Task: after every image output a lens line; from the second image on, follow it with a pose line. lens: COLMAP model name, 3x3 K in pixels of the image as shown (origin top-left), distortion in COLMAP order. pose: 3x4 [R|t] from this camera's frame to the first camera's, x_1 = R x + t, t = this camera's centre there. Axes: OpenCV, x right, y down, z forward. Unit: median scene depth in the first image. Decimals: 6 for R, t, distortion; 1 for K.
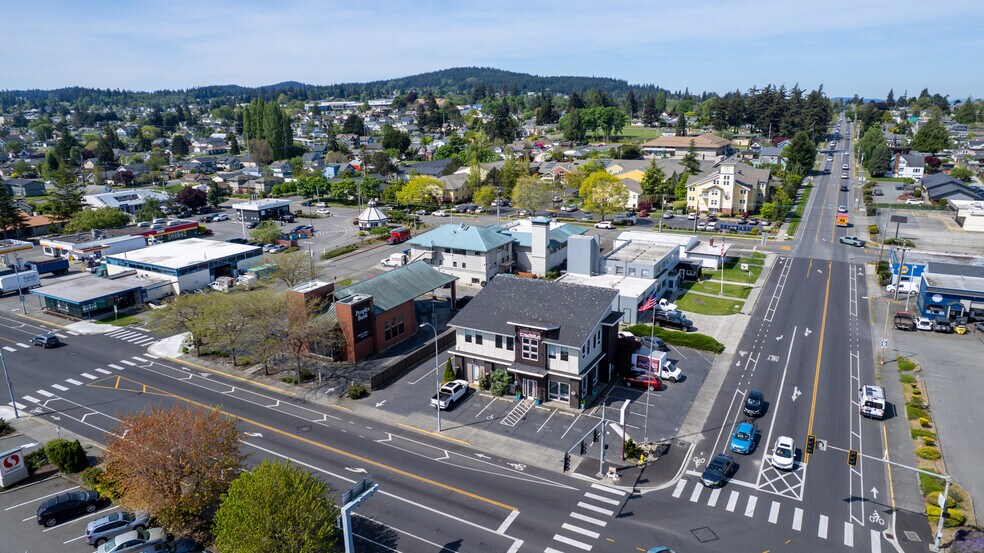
lens RADIAL K [[630.9, 0, 492.7], [0, 630.9, 273.0], [0, 0, 1]] dist [-0.072515, 0.064898]
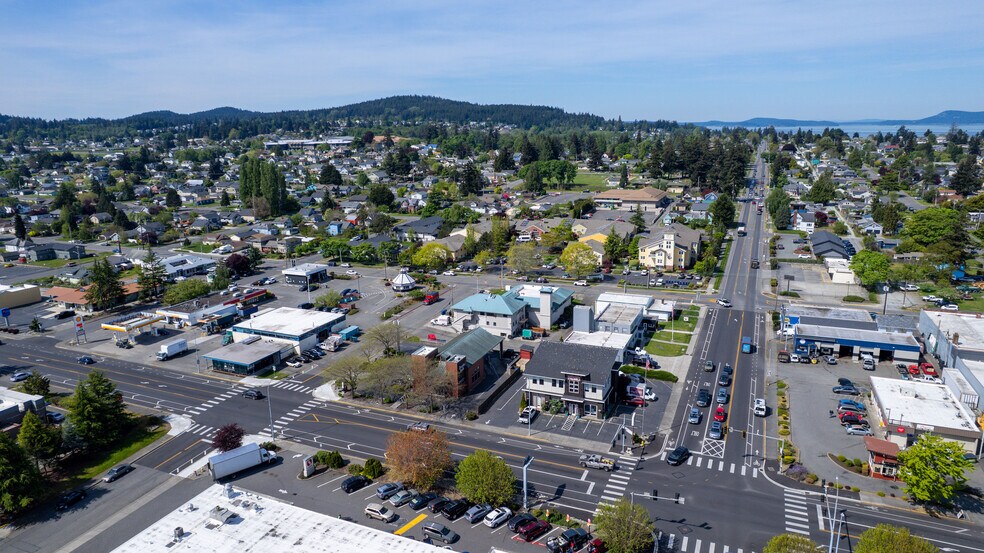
lens RADIAL K [[630.9, 0, 492.6], [0, 630.9, 275.1], [0, 0, 1]] dist [-0.072515, 0.064898]
pose [[0.995011, -0.026011, 0.096315, -0.187845], [0.028688, 0.999237, -0.026512, -0.086576], [-0.095552, 0.029143, 0.994998, -0.423799]]
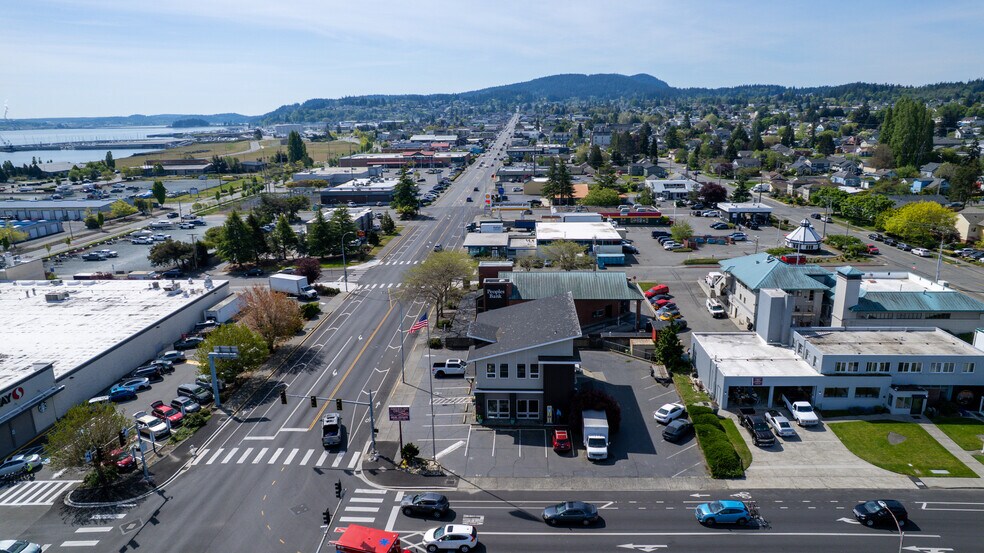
lens RADIAL K [[630.9, 0, 492.3], [0, 630.9, 277.8], [0, 0, 1]] dist [-0.072515, 0.064898]
pose [[0.439702, 0.235716, -0.866661, 0.556270], [-0.221290, 0.963631, 0.149818, -0.096459], [0.870456, 0.125909, 0.475872, 0.282032]]
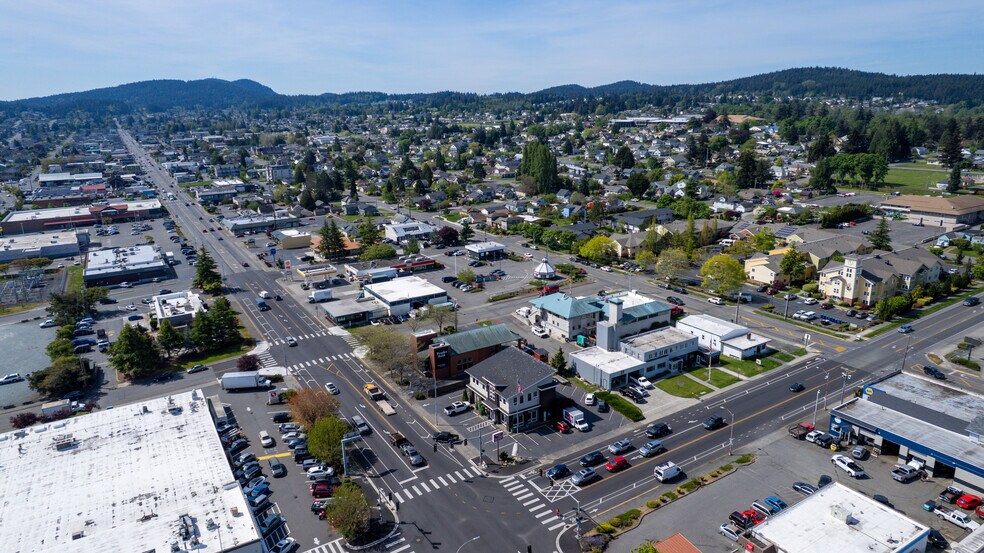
lens RADIAL K [[630.9, 0, 492.8], [0, 630.9, 275.1], [0, 0, 1]] dist [-0.072515, 0.064898]
pose [[0.870209, 0.122919, -0.477104, 0.511108], [-0.116644, 0.992247, 0.042887, -0.172811], [0.478677, 0.018331, 0.877800, -0.354082]]
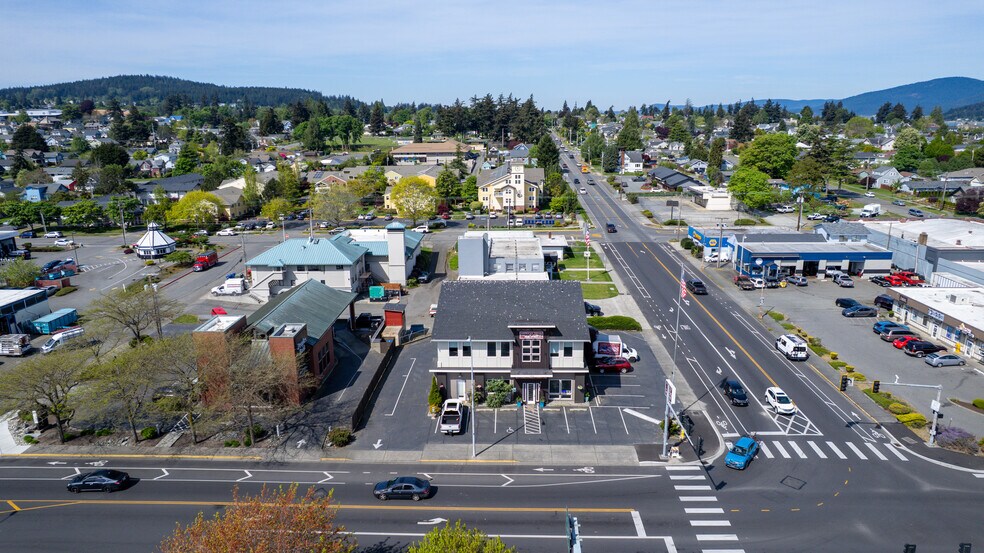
lens RADIAL K [[630.9, 0, 492.5], [0, 630.9, 270.6], [0, 0, 1]] dist [-0.072515, 0.064898]
pose [[0.889773, -0.105507, 0.444041, -0.229567], [0.115113, 0.993338, 0.005359, -0.006573], [-0.441648, 0.046346, 0.895990, 0.095290]]
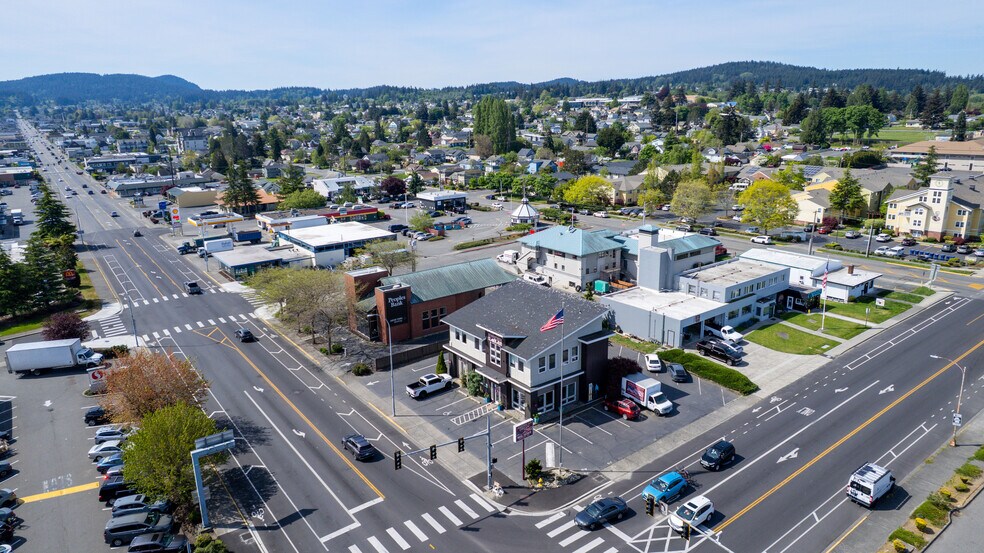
lens RADIAL K [[630.9, 0, 493.2], [0, 630.9, 274.7], [0, 0, 1]] dist [-0.072515, 0.064898]
pose [[0.914026, 0.102214, -0.392568, 0.249979], [-0.098753, 0.994688, 0.029060, -0.019714], [0.393452, 0.012206, 0.919264, 0.040739]]
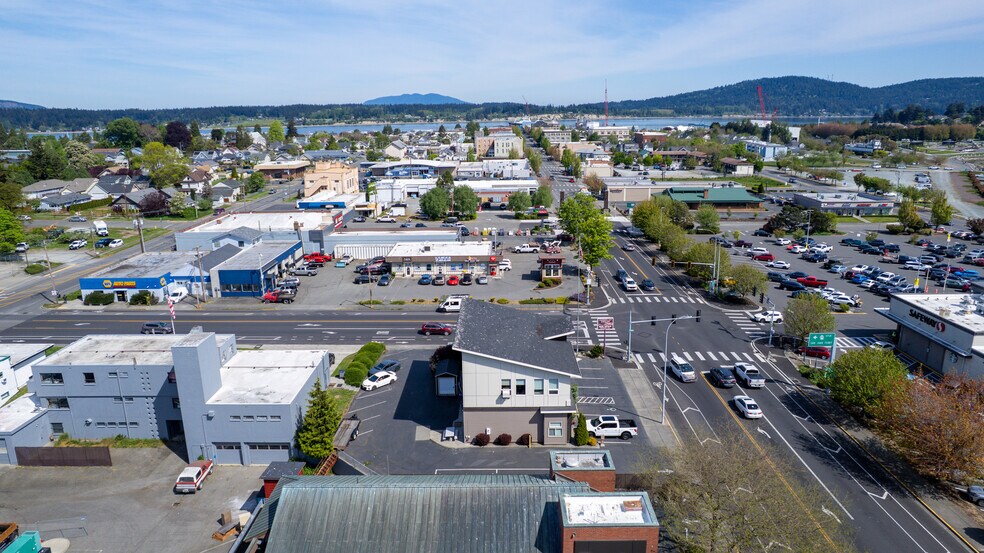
lens RADIAL K [[630.9, 0, 492.3], [0, 630.9, 275.0], [0, 0, 1]] dist [-0.072515, 0.064898]
pose [[-0.474998, -0.203595, 0.856111, -0.421833], [0.244861, 0.903867, 0.350809, -0.215914], [-0.845234, 0.376261, -0.379482, 0.823324]]
